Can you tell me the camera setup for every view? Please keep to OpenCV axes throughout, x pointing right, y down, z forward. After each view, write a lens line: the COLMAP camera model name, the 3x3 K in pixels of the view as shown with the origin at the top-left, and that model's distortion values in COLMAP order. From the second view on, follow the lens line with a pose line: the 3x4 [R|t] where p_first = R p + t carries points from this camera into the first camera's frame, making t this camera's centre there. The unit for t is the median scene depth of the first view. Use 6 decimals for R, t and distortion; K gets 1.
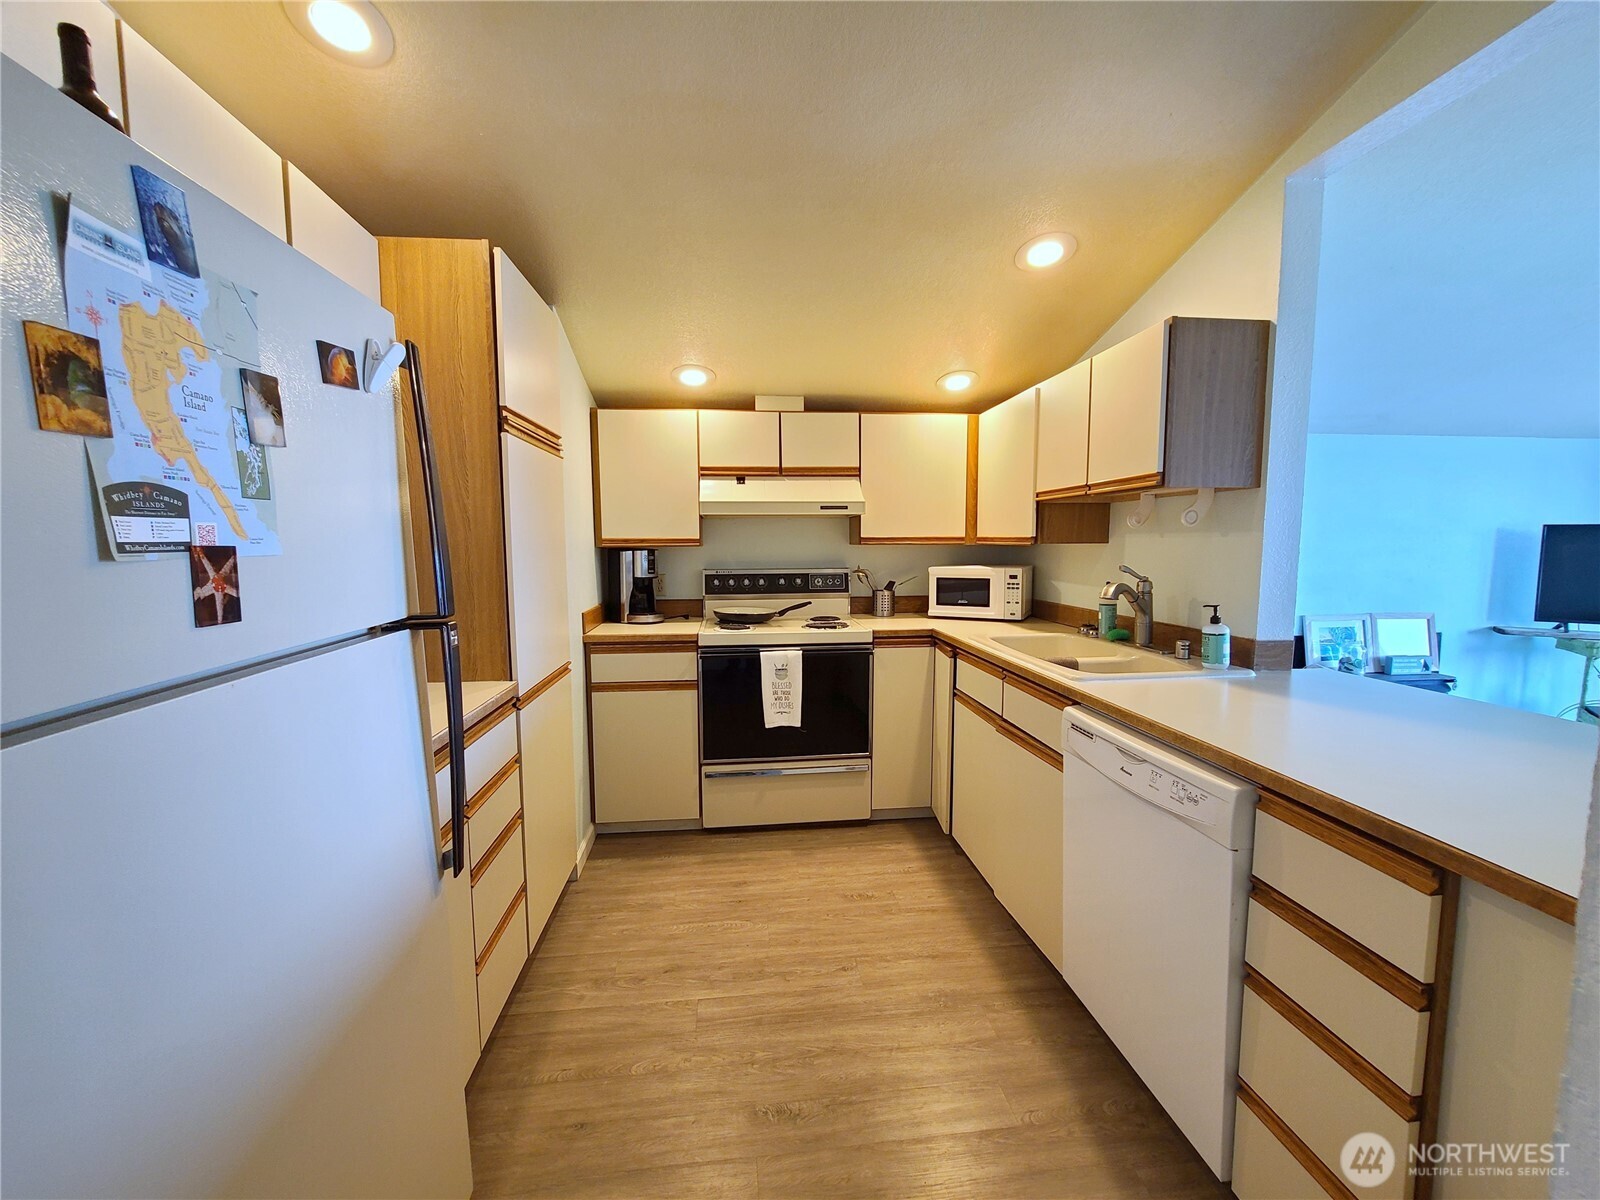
lens RADIAL K [[655.4, 0, 803.0], [0, 655.4, 602.8], [0, 0, 1]] dist [-0.002749, 0.000163]
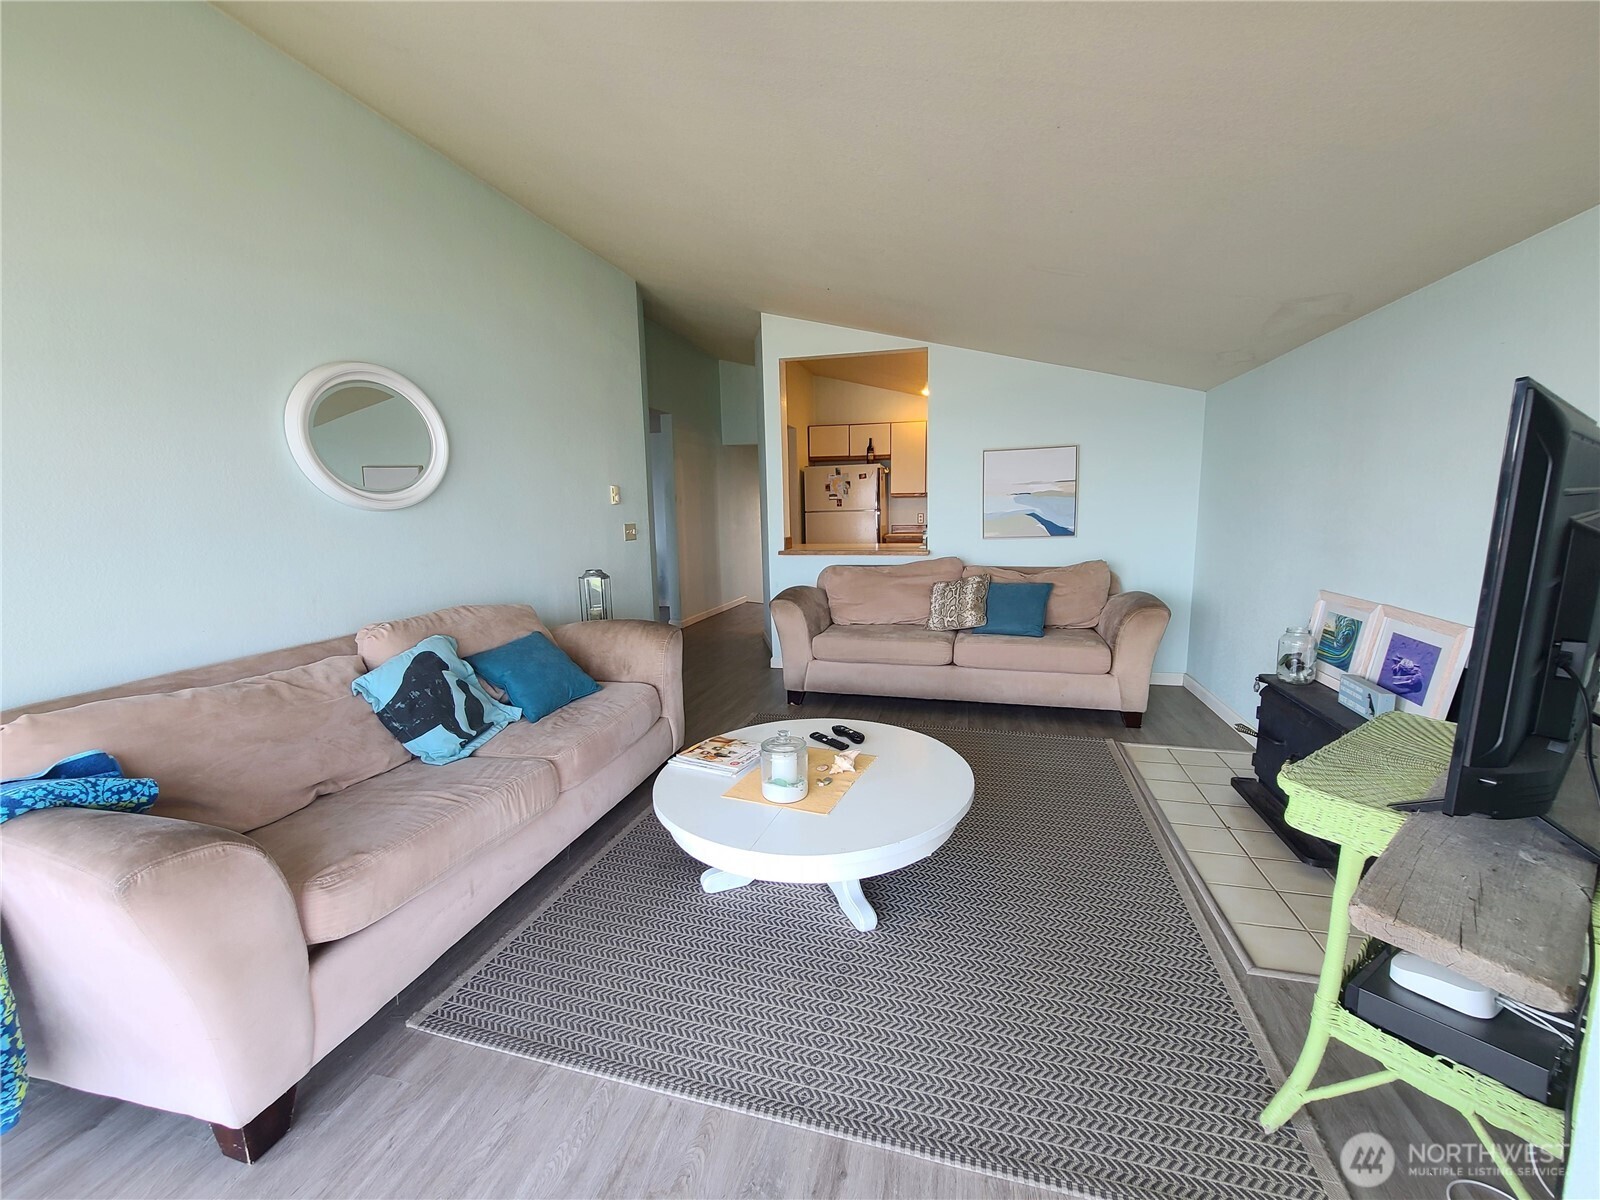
lens RADIAL K [[655.4, 0, 803.0], [0, 655.4, 602.8], [0, 0, 1]] dist [-0.002749, 0.000163]
pose [[-0.367164, 0.149102, -0.918128, 2.267667], [-0.075579, 0.979023, 0.189216, -0.098412], [0.927081, 0.138864, -0.348192, 1.057491]]
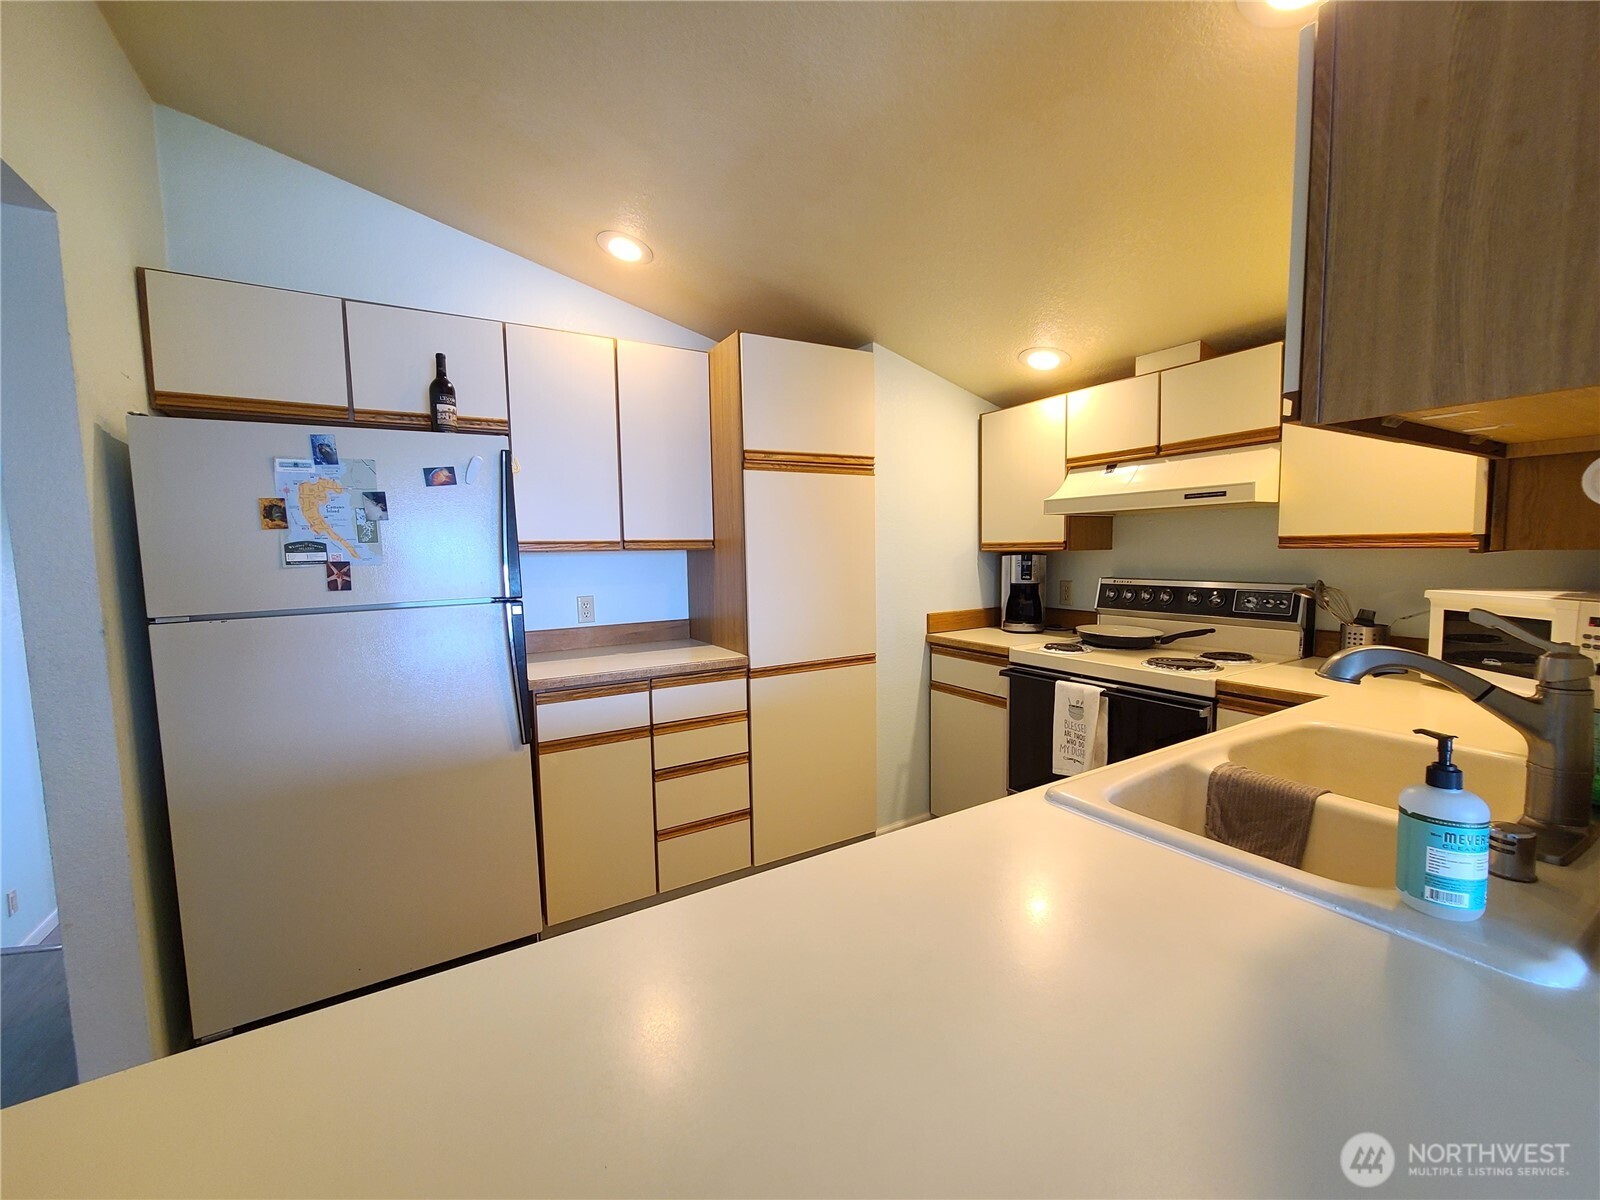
lens RADIAL K [[655.4, 0, 803.0], [0, 655.4, 602.8], [0, 0, 1]] dist [-0.002749, 0.000163]
pose [[0.424490, 0.074247, -0.902383, 0.565118], [-0.068283, 0.996419, 0.049863, -0.043533], [0.902854, 0.040451, 0.428040, 0.374454]]
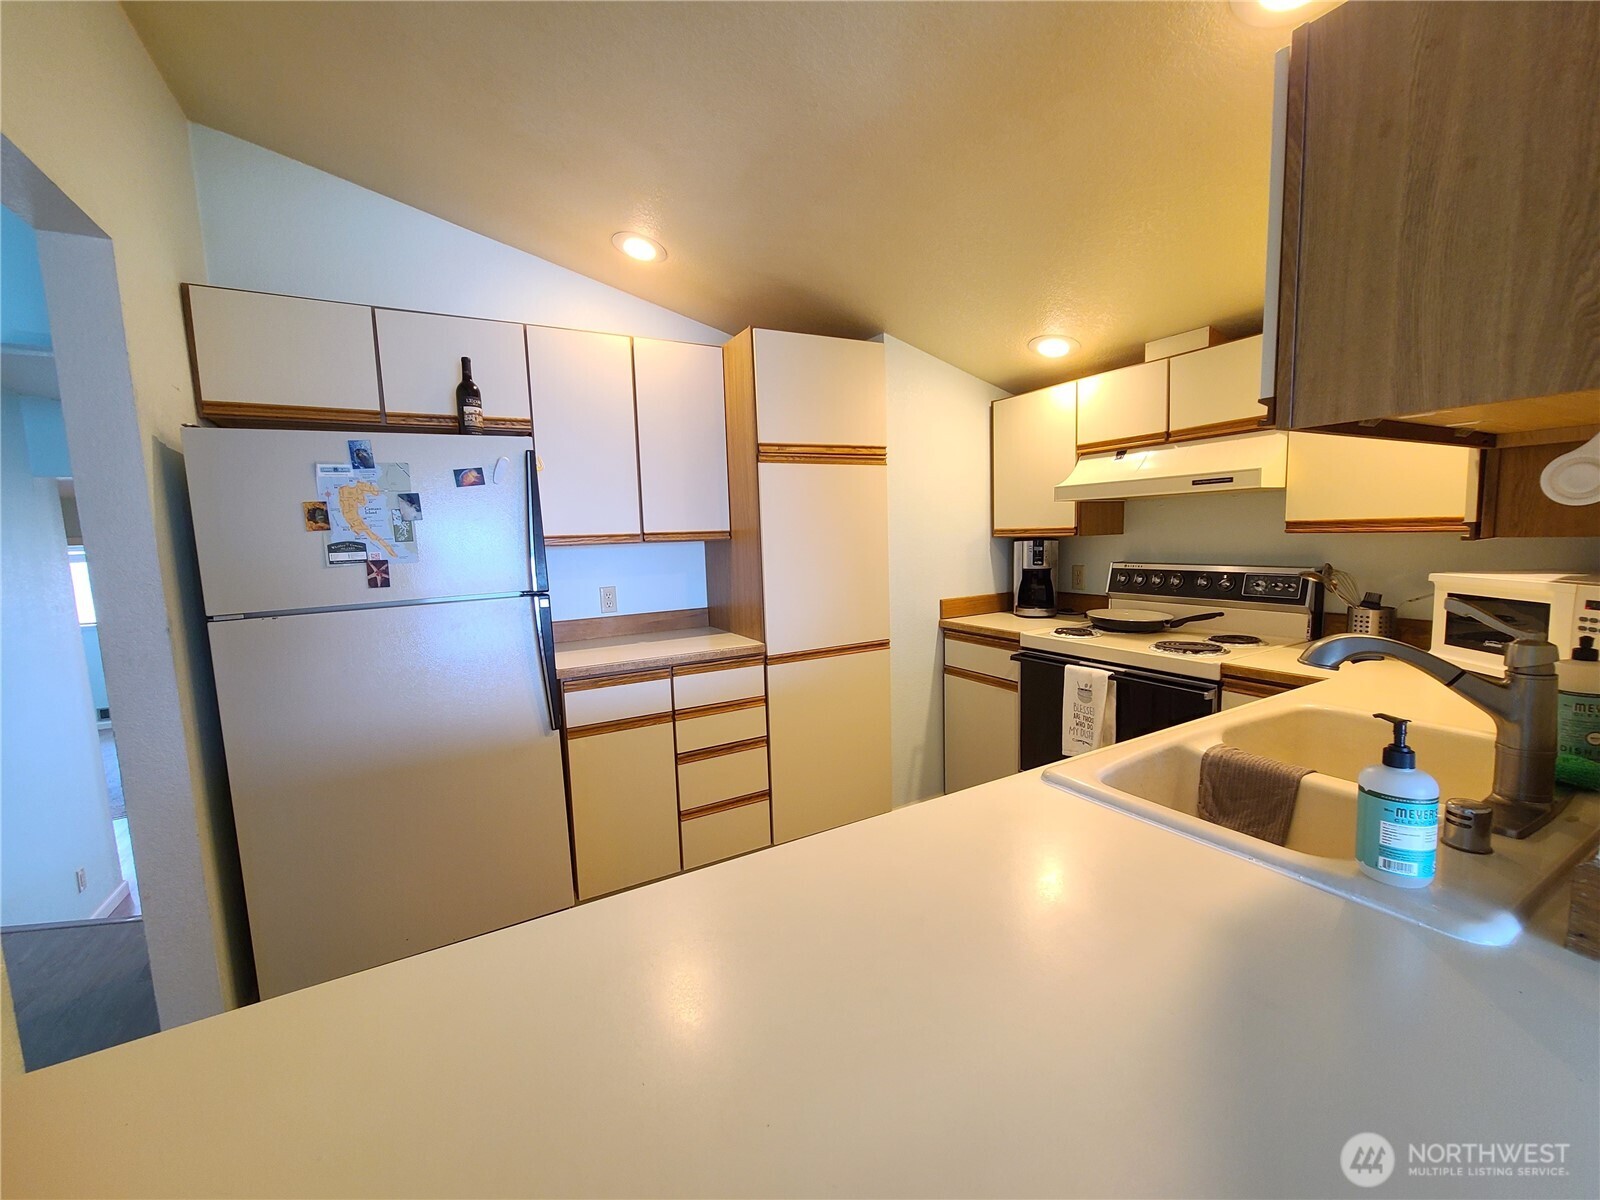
lens RADIAL K [[655.4, 0, 803.0], [0, 655.4, 602.8], [0, 0, 1]] dist [-0.002749, 0.000163]
pose [[0.399825, 0.092310, -0.911931, 0.591798], [-0.054328, 0.995553, 0.076955, -0.053028], [0.914980, 0.018775, 0.403063, 0.367649]]
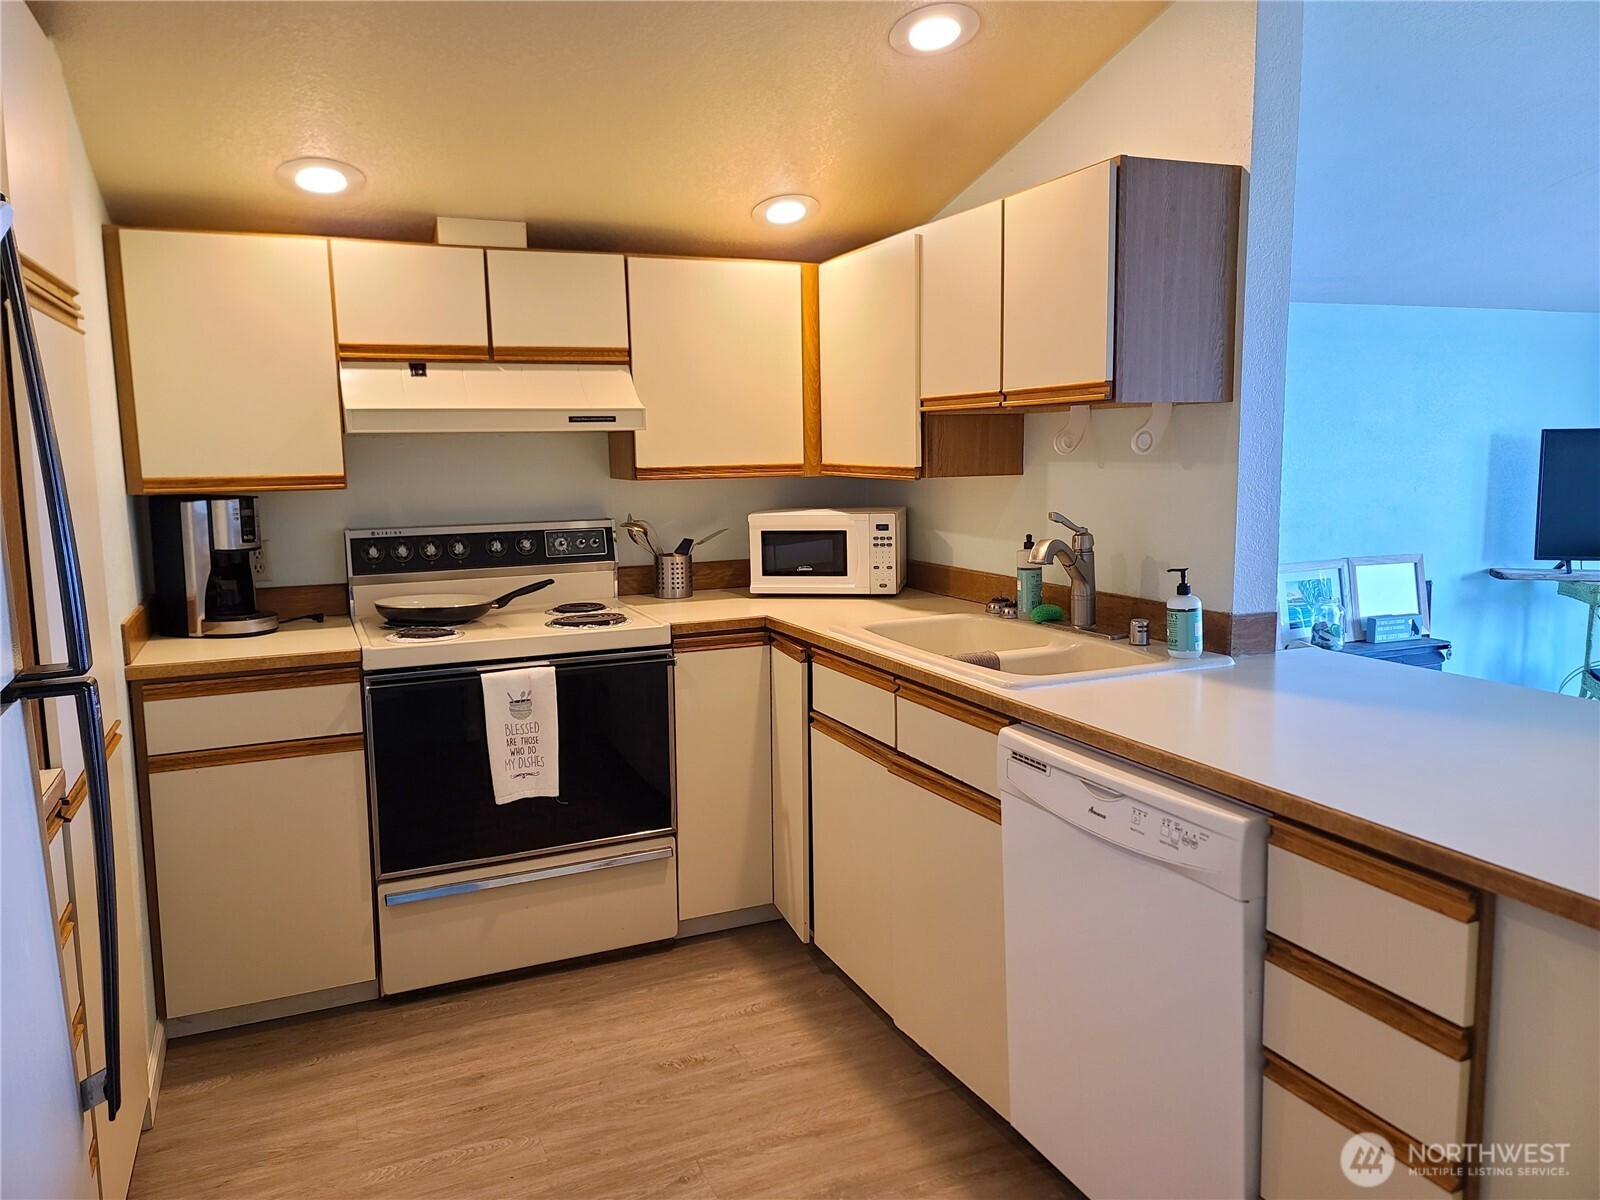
lens RADIAL K [[1168.7, 0, 809.8], [0, 1168.7, 588.1], [0, 0, 1]] dist [0.053509, -0.006936]
pose [[0.954256, -0.048056, 0.295102, -0.095434], [0.040238, 0.998661, 0.032510, -0.023334], [-0.296270, -0.019149, 0.954912, -0.070701]]
